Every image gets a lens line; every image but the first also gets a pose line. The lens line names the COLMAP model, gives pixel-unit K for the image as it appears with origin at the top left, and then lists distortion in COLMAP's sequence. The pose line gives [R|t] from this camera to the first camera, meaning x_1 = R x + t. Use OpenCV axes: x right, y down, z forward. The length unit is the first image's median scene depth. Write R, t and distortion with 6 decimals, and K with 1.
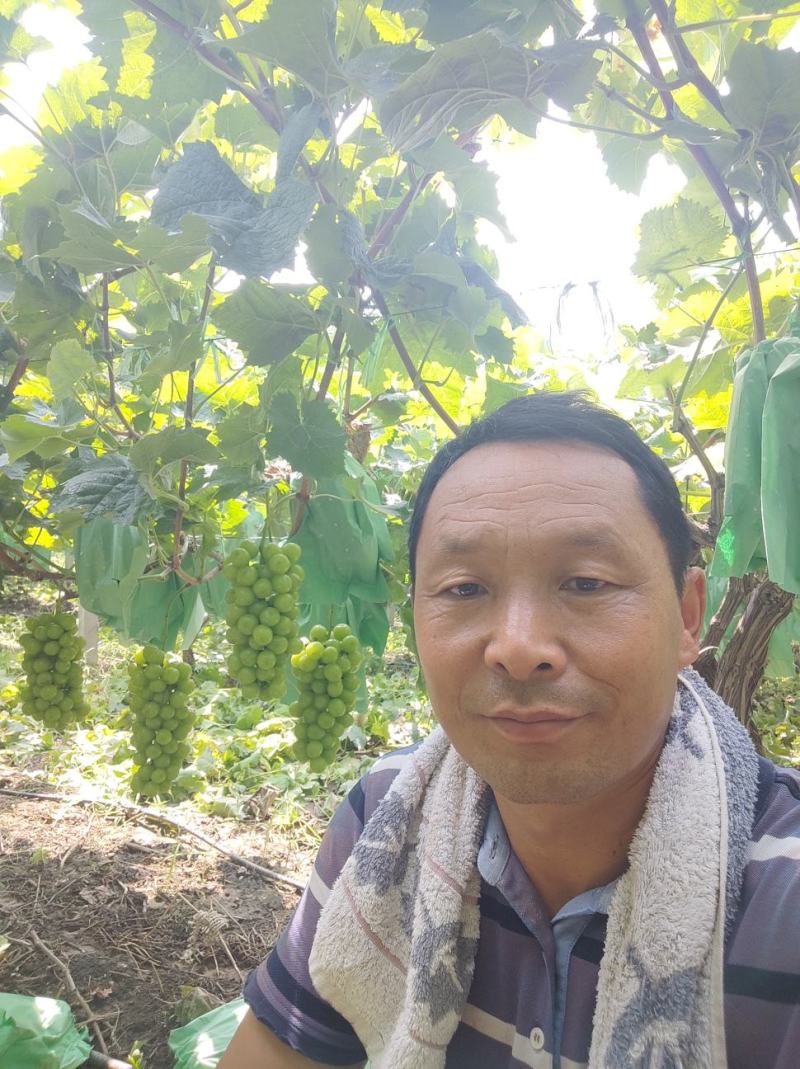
lens RADIAL K [[770.9, 0, 401.2], [0, 770.9, 532.9], [0, 0, 1]] dist [0.008387, -0.006194]
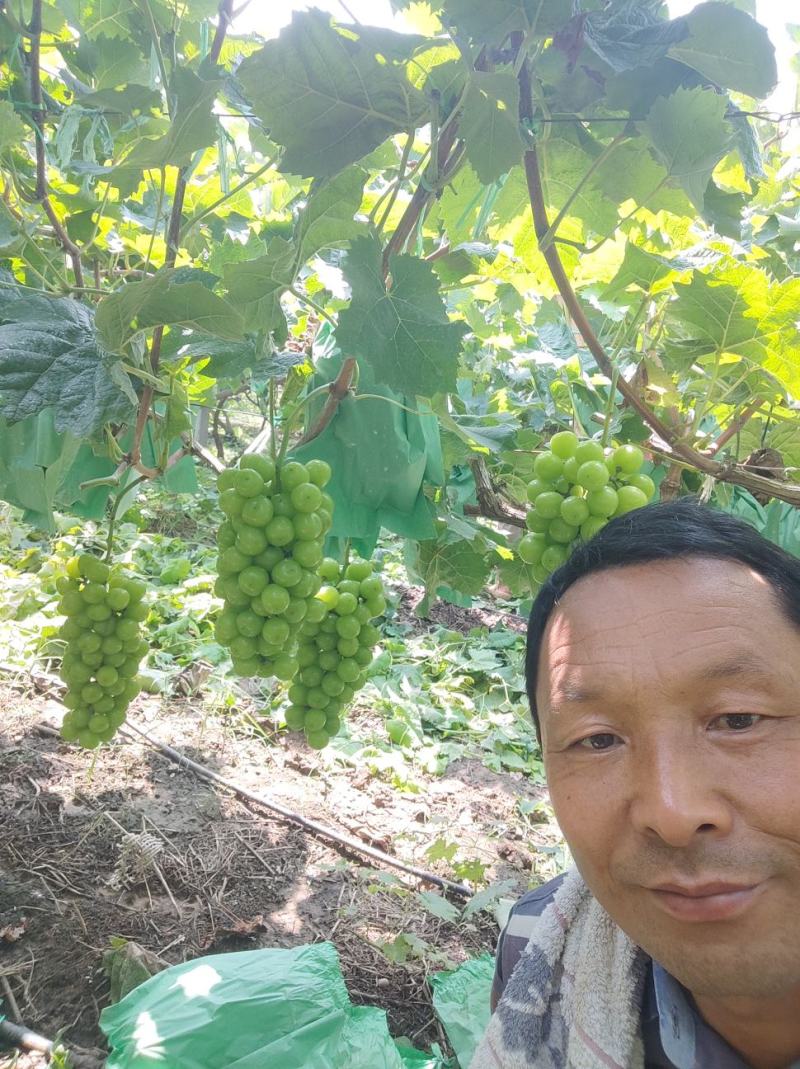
lens RADIAL K [[770.9, 0, 403.3], [0, 770.9, 535.5], [0, 0, 1]] dist [0.008387, -0.006194]
pose [[0.987895, 0.092201, 0.124746, -0.100383], [-0.117519, 0.969758, 0.213911, -0.051780], [-0.101251, -0.225982, 0.968855, 0.215956]]
